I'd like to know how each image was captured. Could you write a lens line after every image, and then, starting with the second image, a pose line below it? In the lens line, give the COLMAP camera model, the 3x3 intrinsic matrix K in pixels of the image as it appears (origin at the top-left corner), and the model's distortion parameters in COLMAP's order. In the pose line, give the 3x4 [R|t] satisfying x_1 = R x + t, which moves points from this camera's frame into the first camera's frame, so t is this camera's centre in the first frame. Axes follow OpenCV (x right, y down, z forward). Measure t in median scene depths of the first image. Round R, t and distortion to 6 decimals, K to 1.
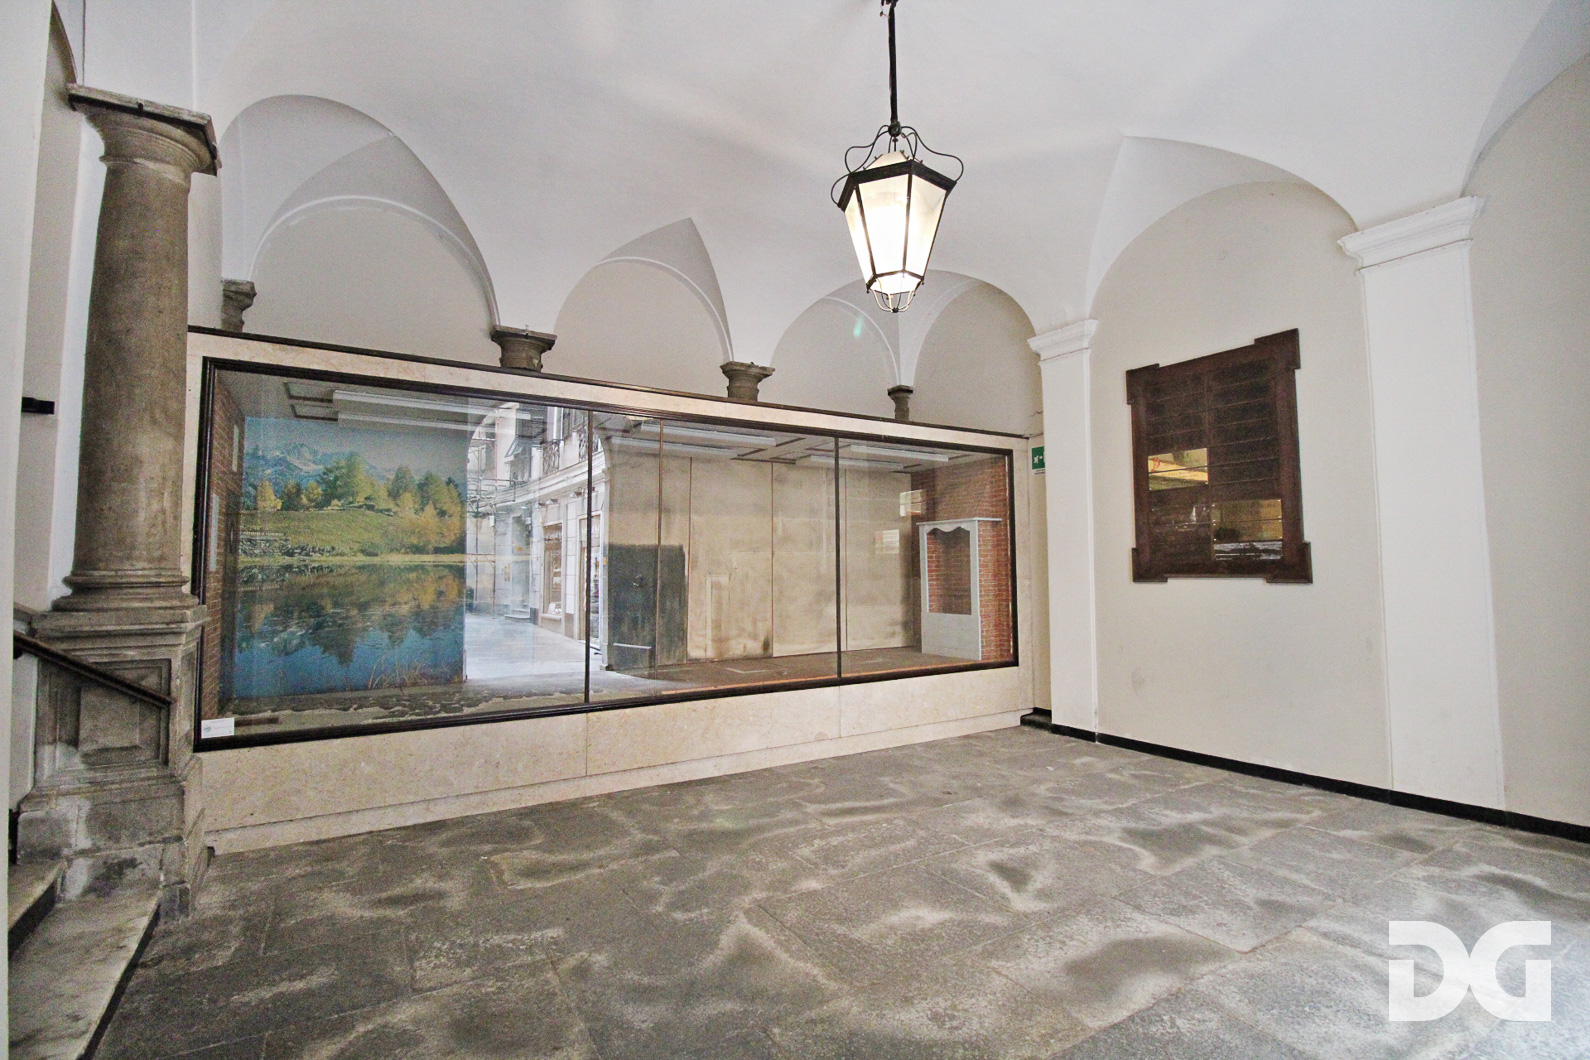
lens RADIAL K [[739.5, 0, 800.5], [0, 739.5, 519.6], [0, 0, 1]] dist [-0.000929, -0.012111]
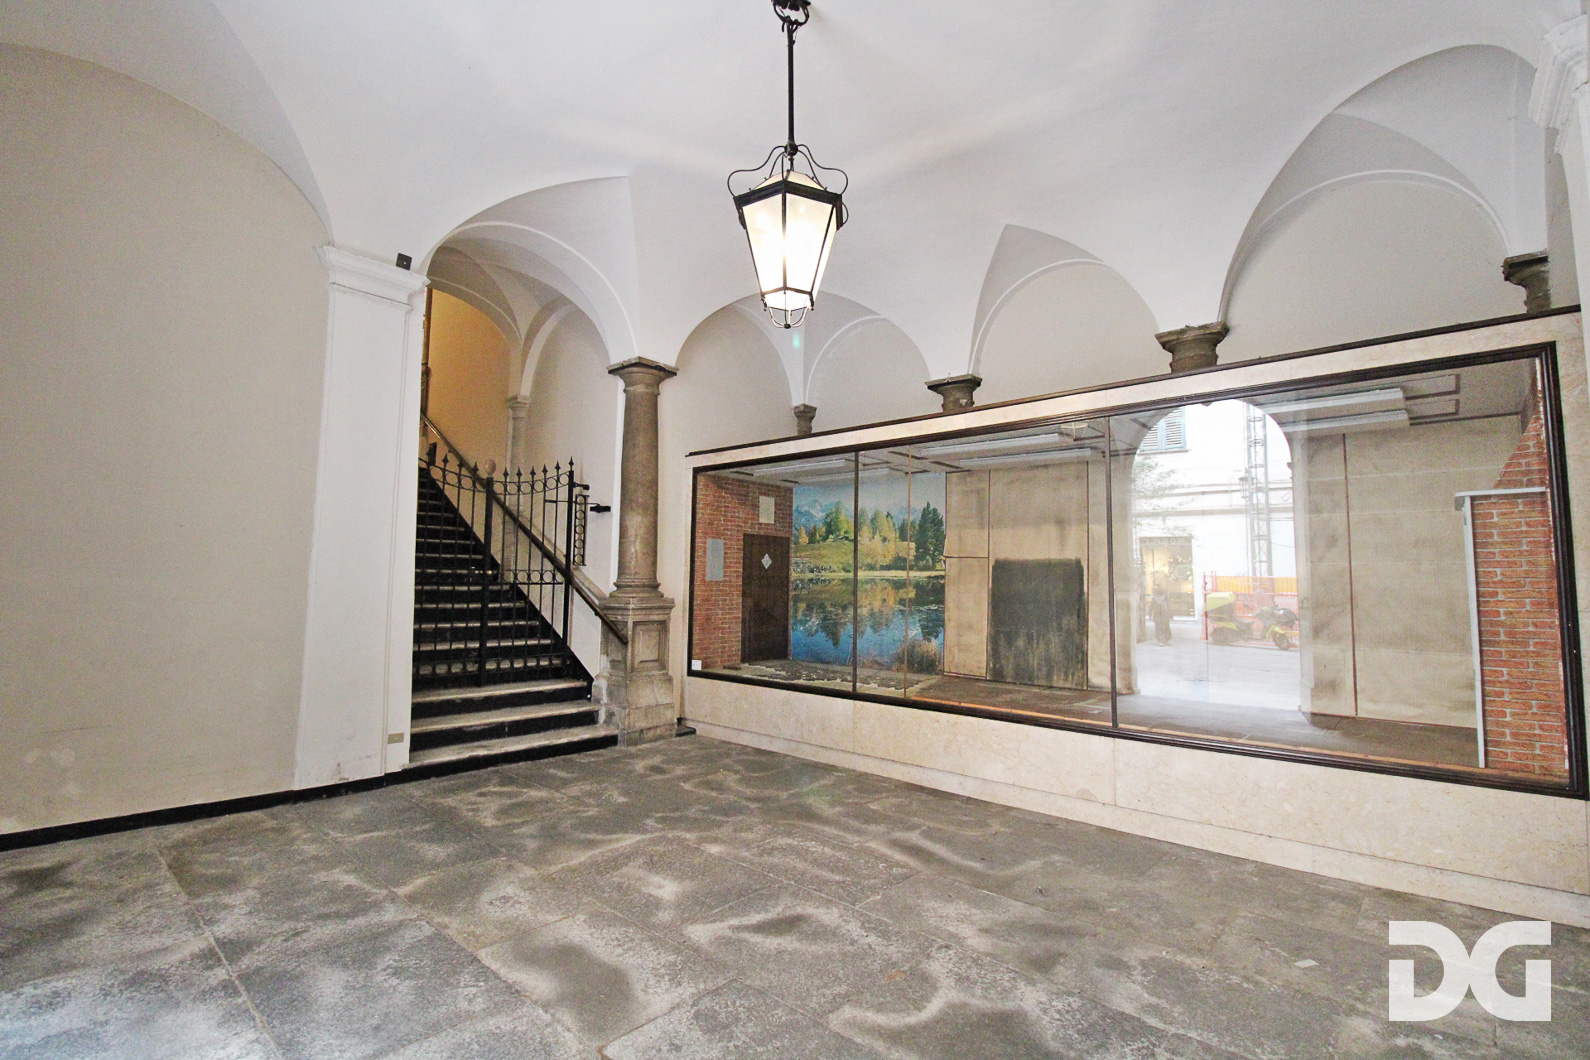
lens RADIAL K [[723.4, 0, 785.0], [0, 723.4, 523.6], [0, 0, 1]] dist [0.000846, -0.011165]
pose [[0.280993, -0.069605, -0.957182, 0.982243], [0.050852, 0.997045, -0.057576, 0.039756], [0.958362, -0.032497, 0.283702, 0.658509]]
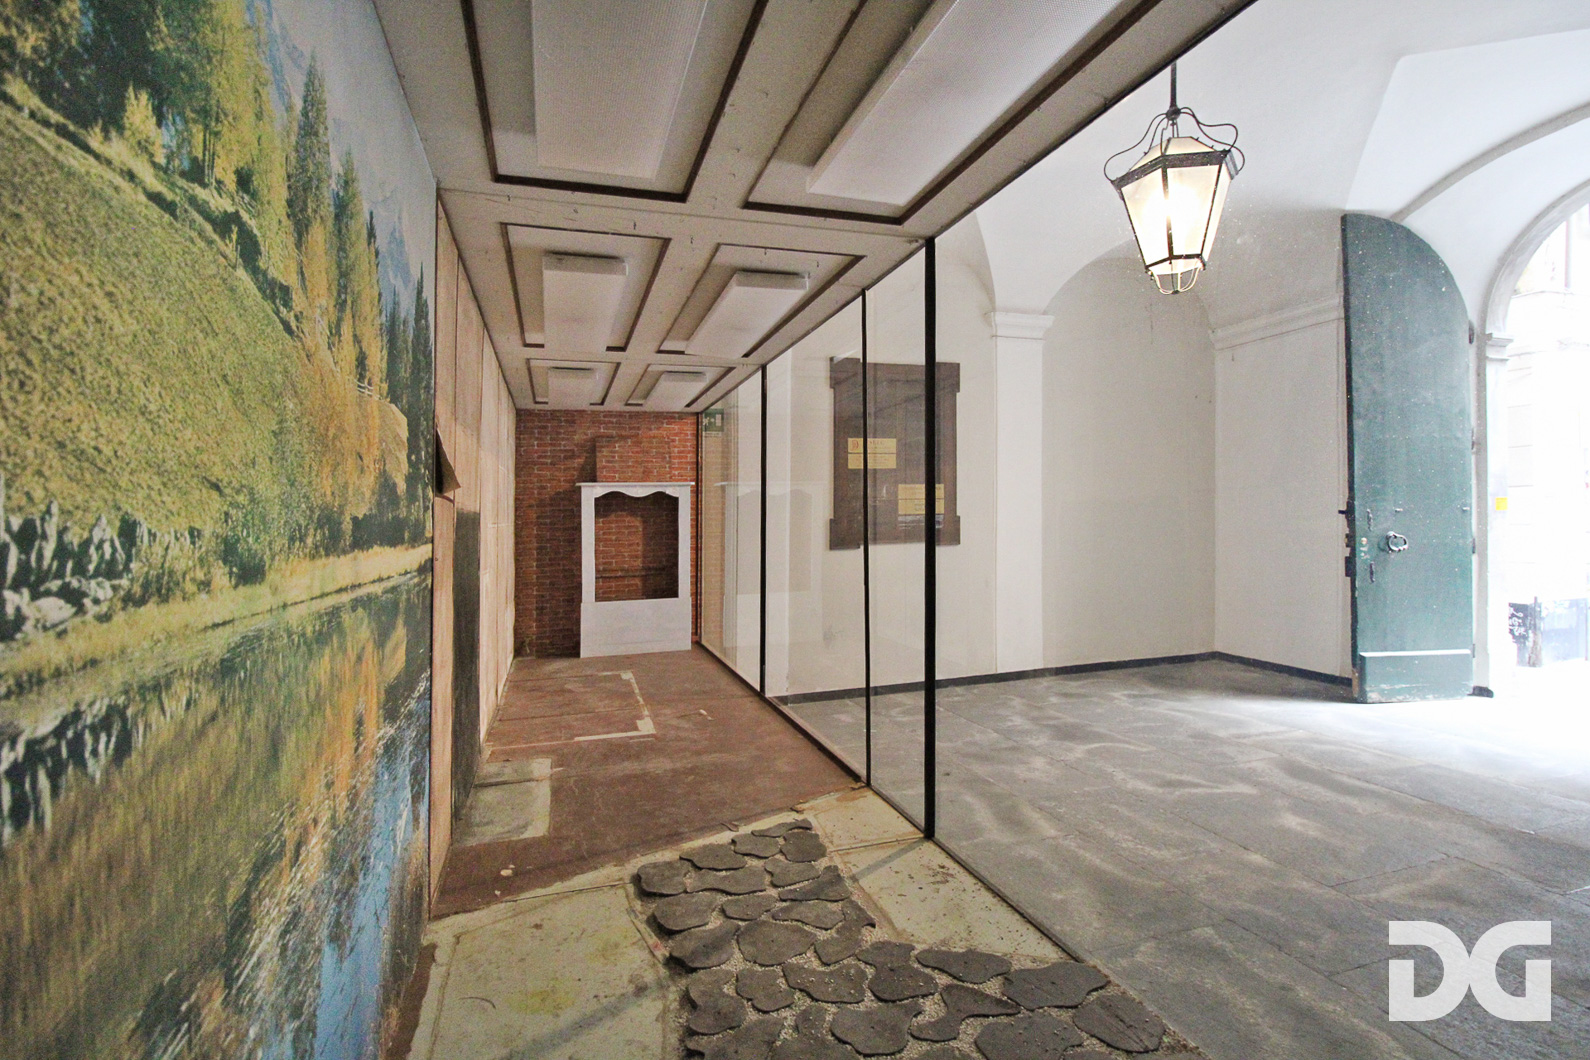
lens RADIAL K [[744.2, 0, 761.7], [0, 744.2, 509.4], [0, 0, 1]] dist [-0.000120, -0.012992]
pose [[0.271773, 0.013234, 0.962270, -0.937014], [-0.039835, 0.999203, -0.002492, 0.044437], [-0.961537, -0.037655, 0.272083, 1.147245]]
